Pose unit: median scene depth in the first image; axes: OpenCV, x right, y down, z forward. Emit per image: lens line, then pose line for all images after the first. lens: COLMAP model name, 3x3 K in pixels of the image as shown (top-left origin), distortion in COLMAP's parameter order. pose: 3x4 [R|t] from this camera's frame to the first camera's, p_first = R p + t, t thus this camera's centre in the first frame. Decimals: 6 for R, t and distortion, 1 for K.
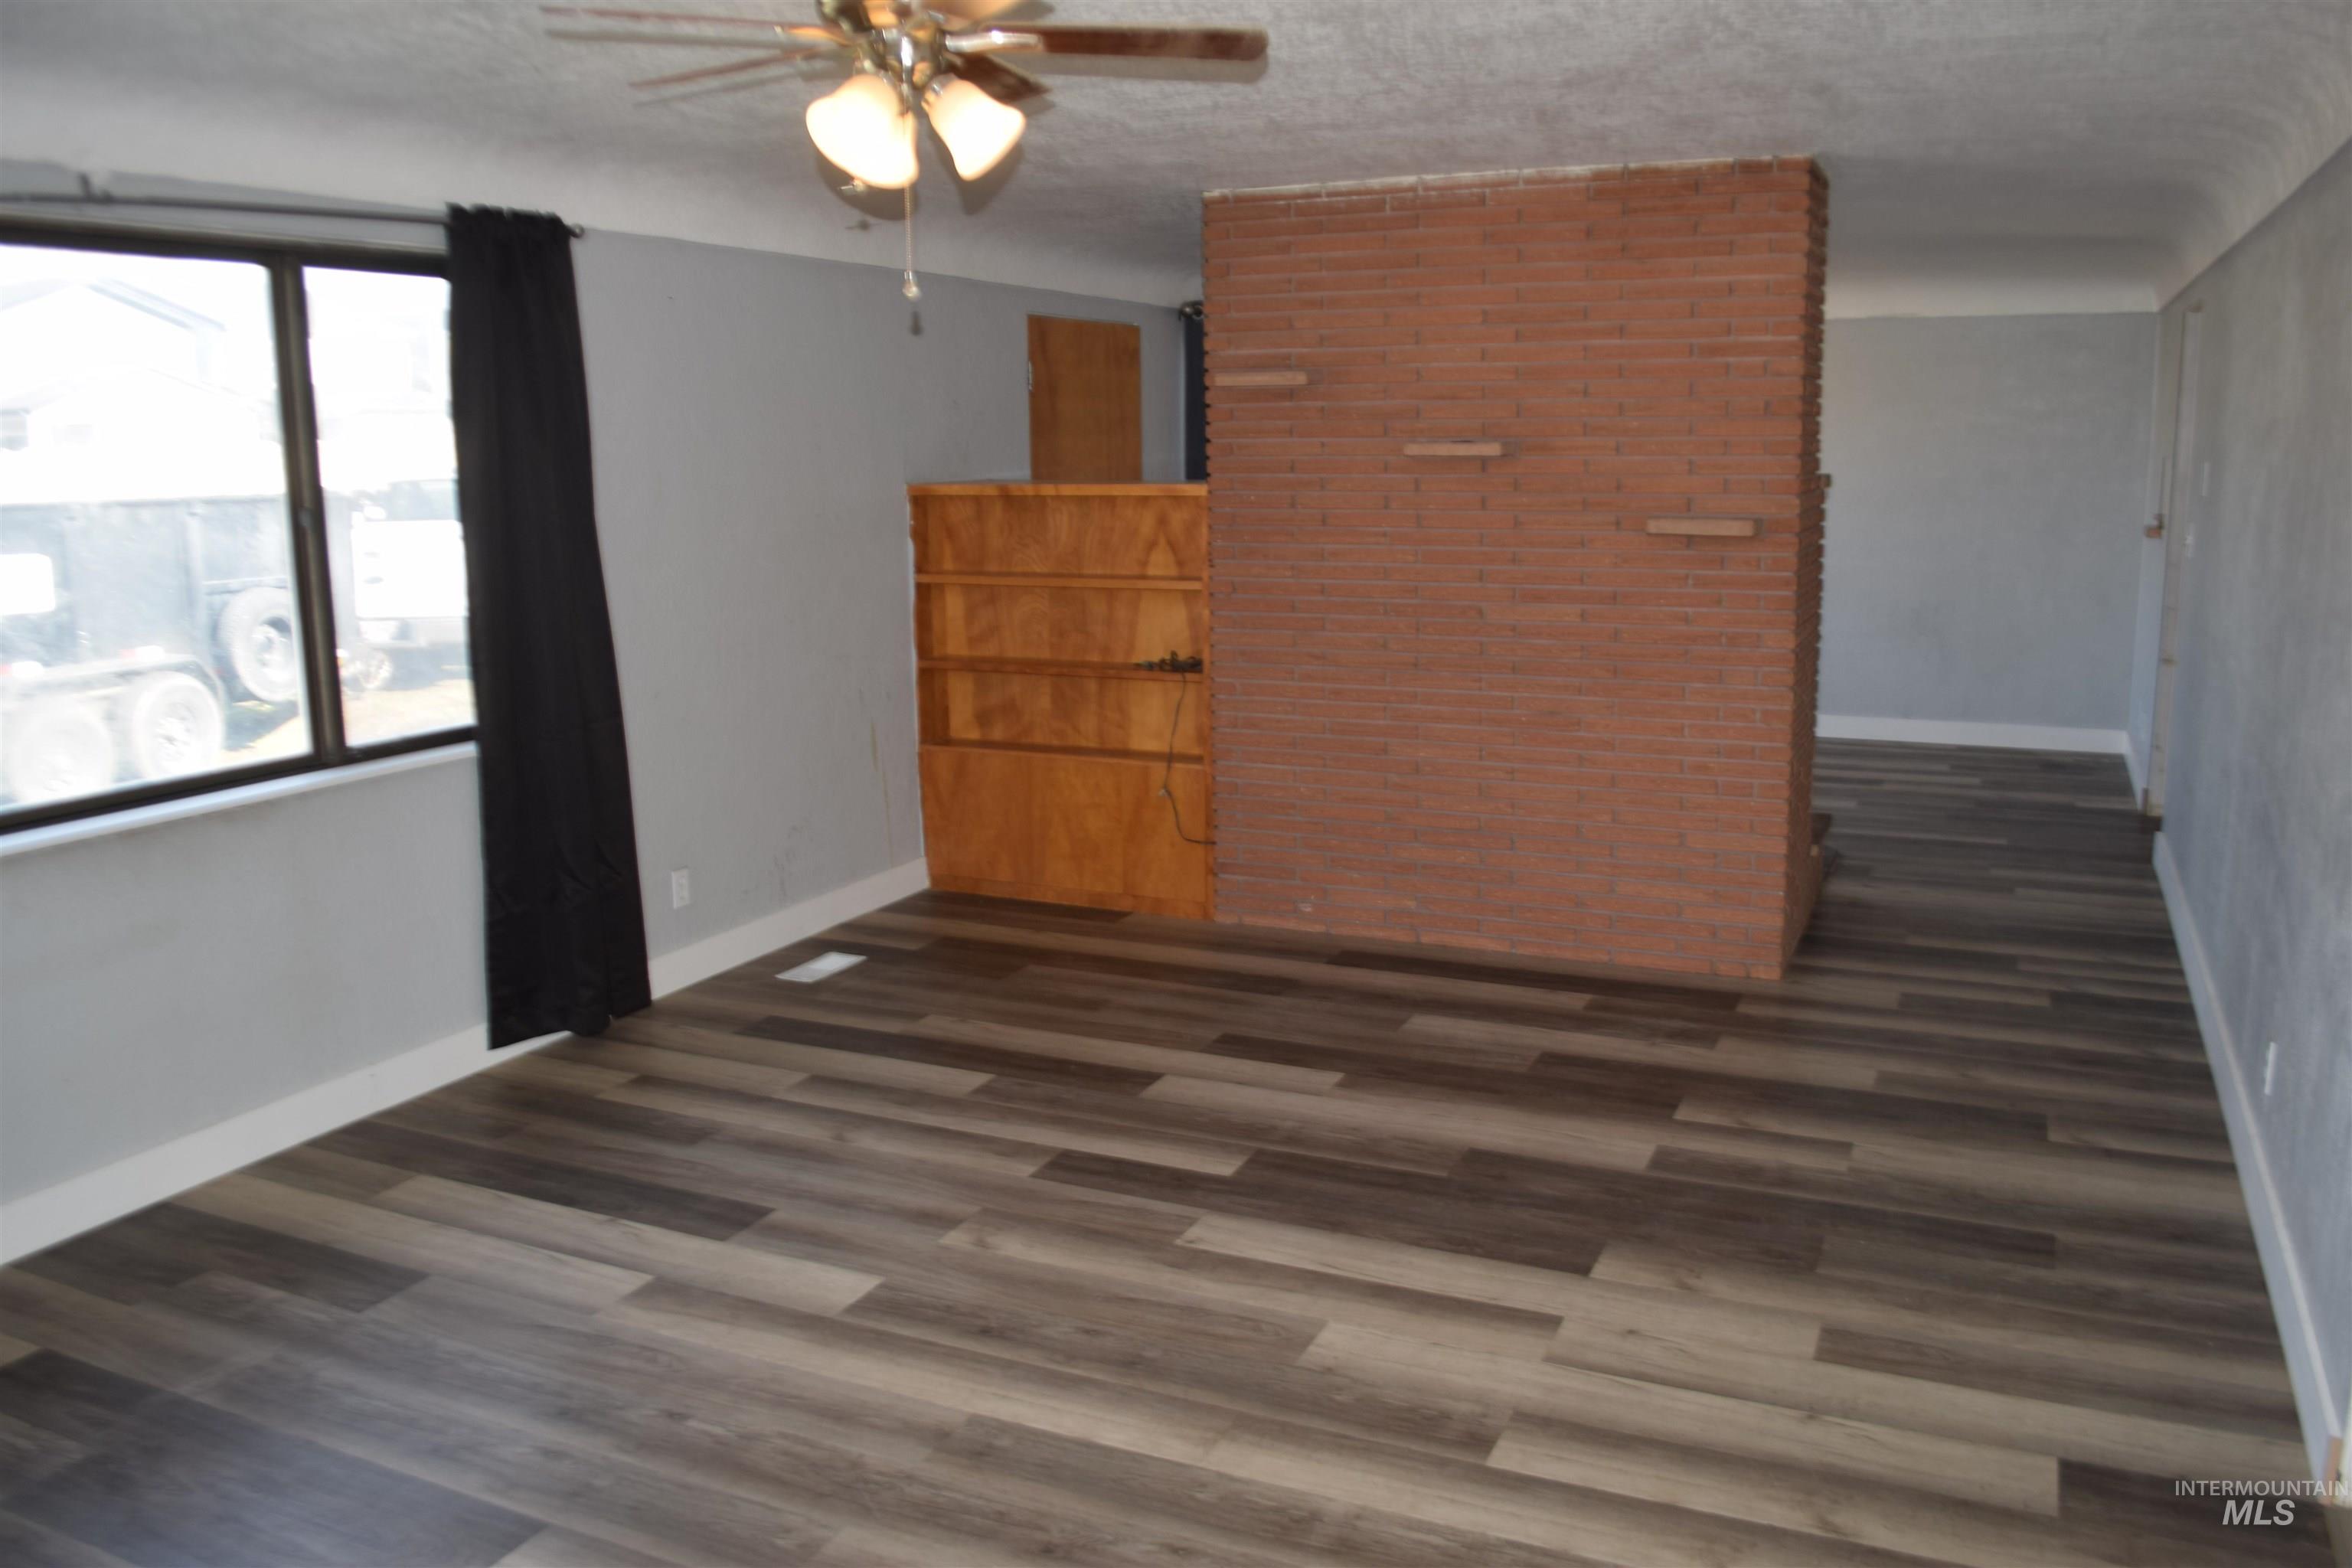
lens RADIAL K [[1841.2, 0, 1175.4], [0, 1841.2, 795.0], [0, 0, 1]] dist [-0.078274, 0.000099]
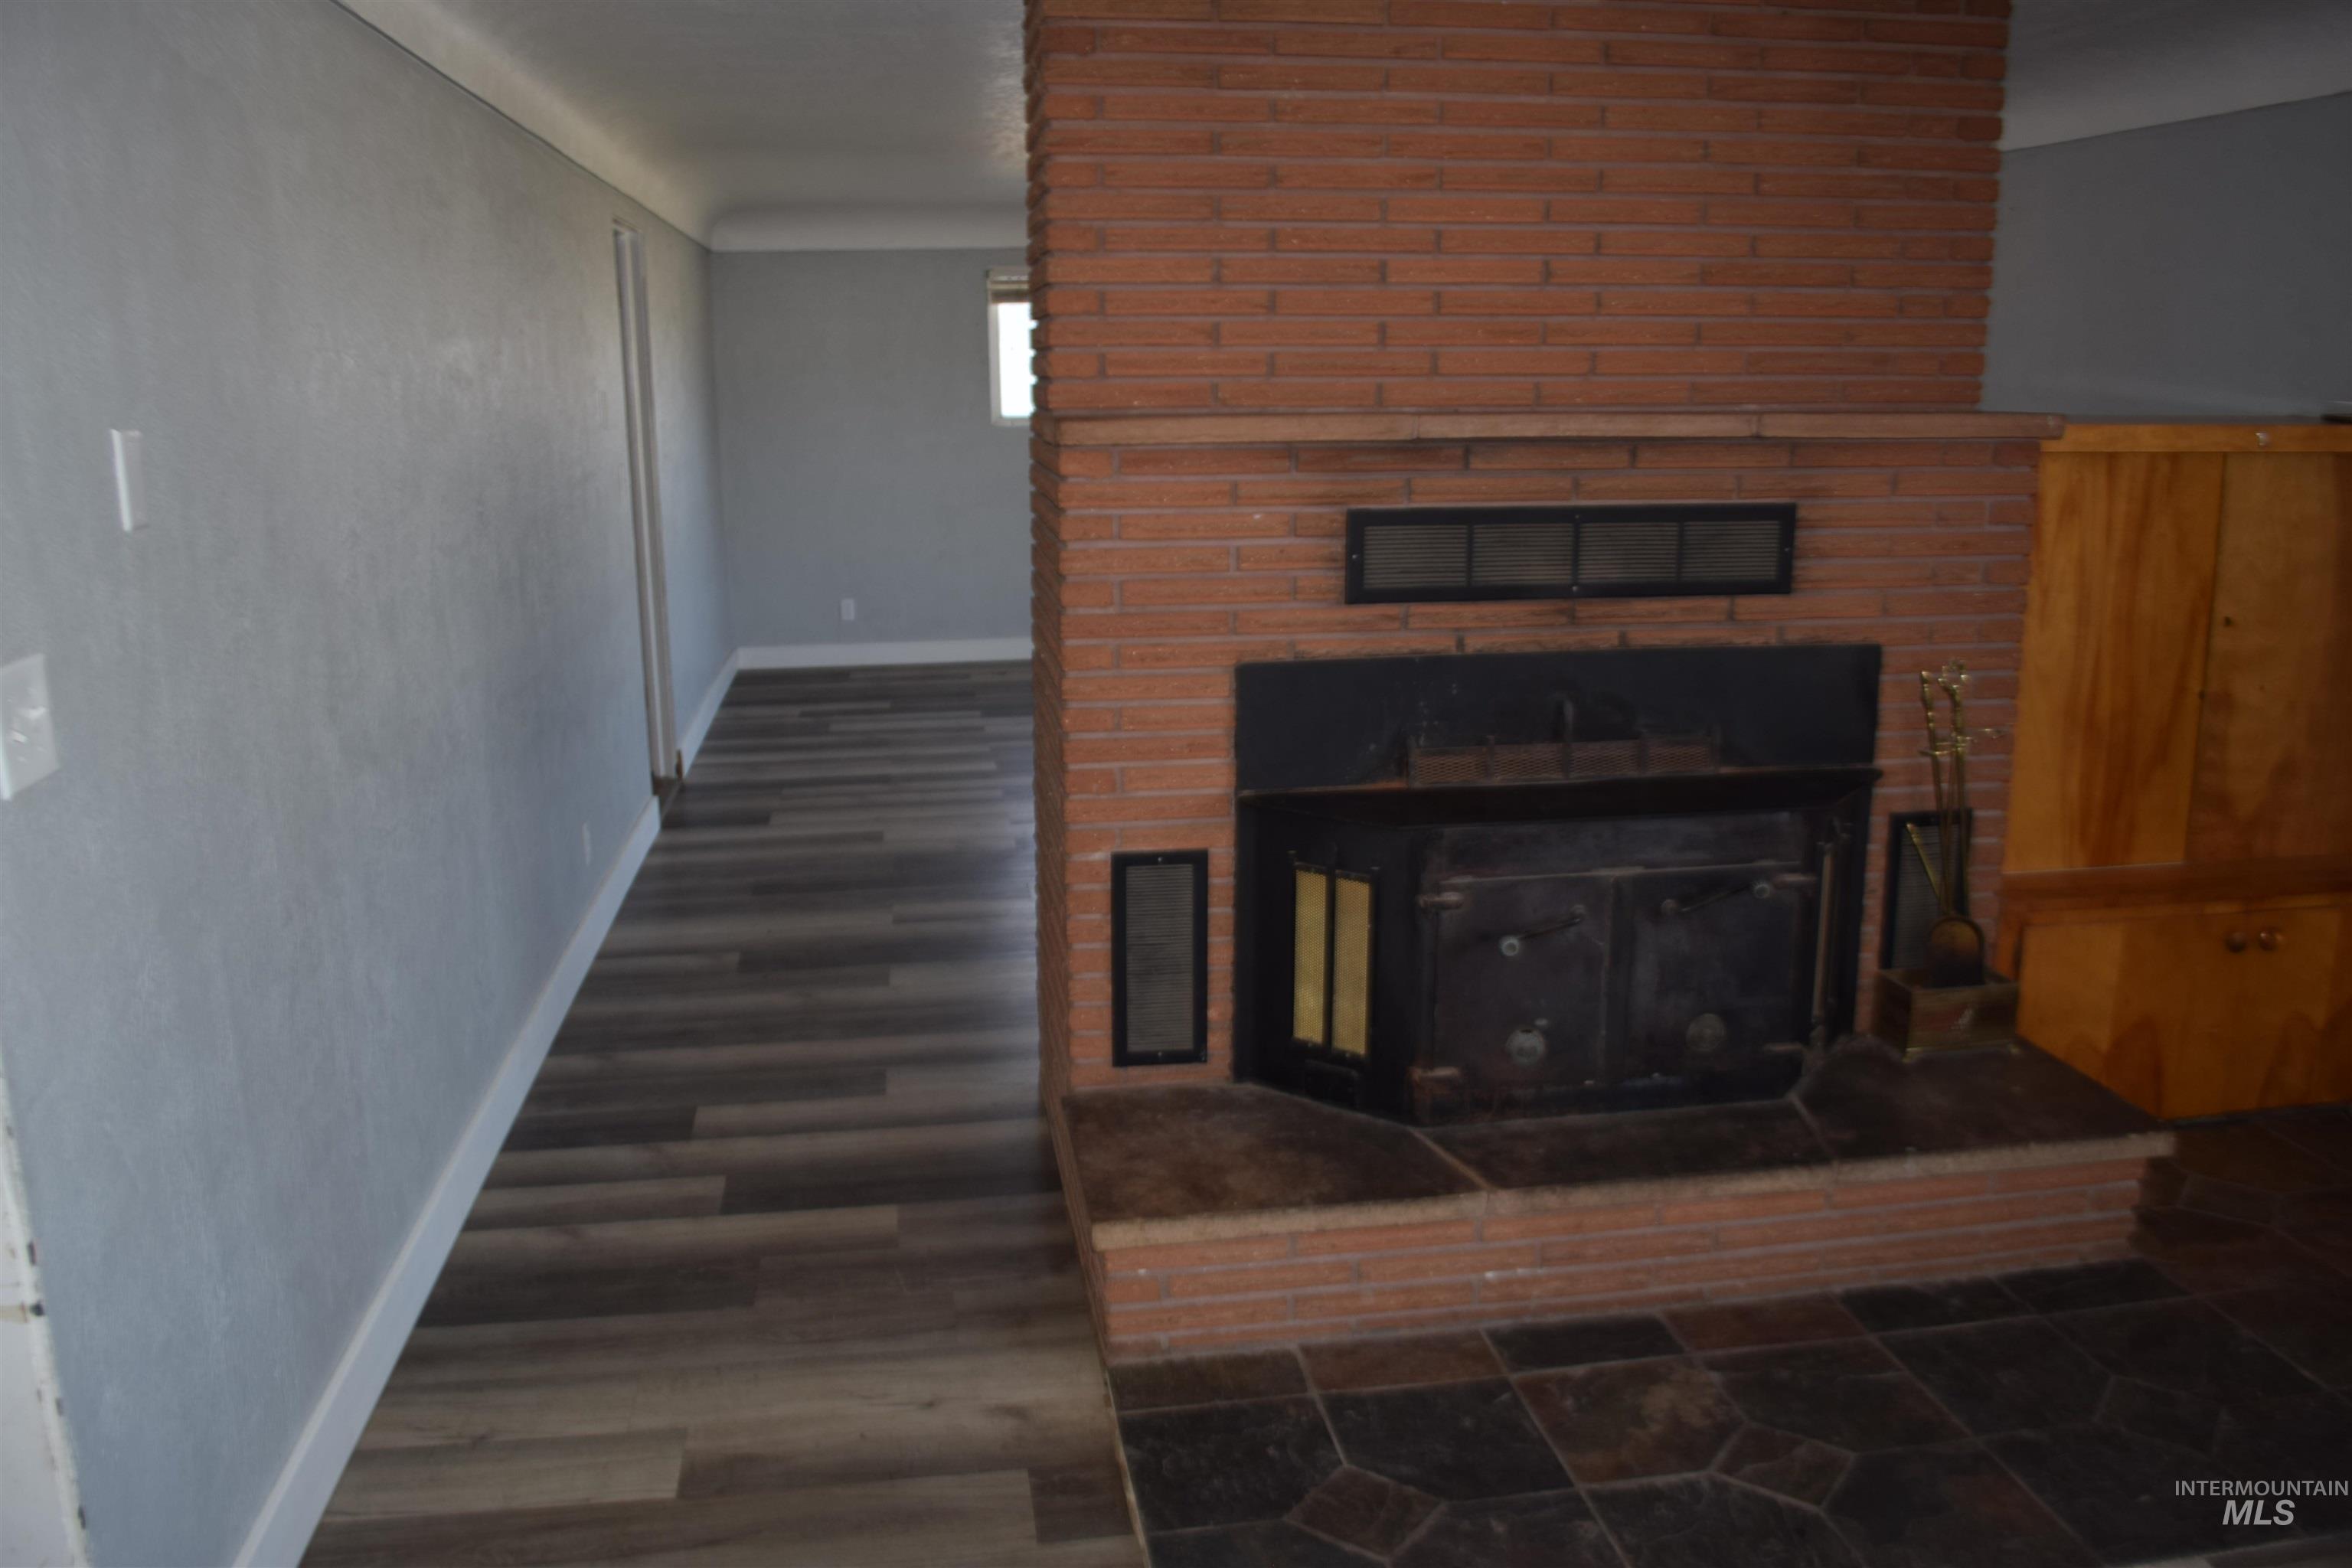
lens RADIAL K [[1841.2, 0, 1175.4], [0, 1841.2, 795.0], [0, 0, 1]] dist [-0.078274, 0.000099]
pose [[-0.832025, 0.147089, -0.534882, 1.015224], [-0.085220, 0.918871, 0.385246, -0.457935], [0.548153, 0.366117, -0.751988, 2.348513]]
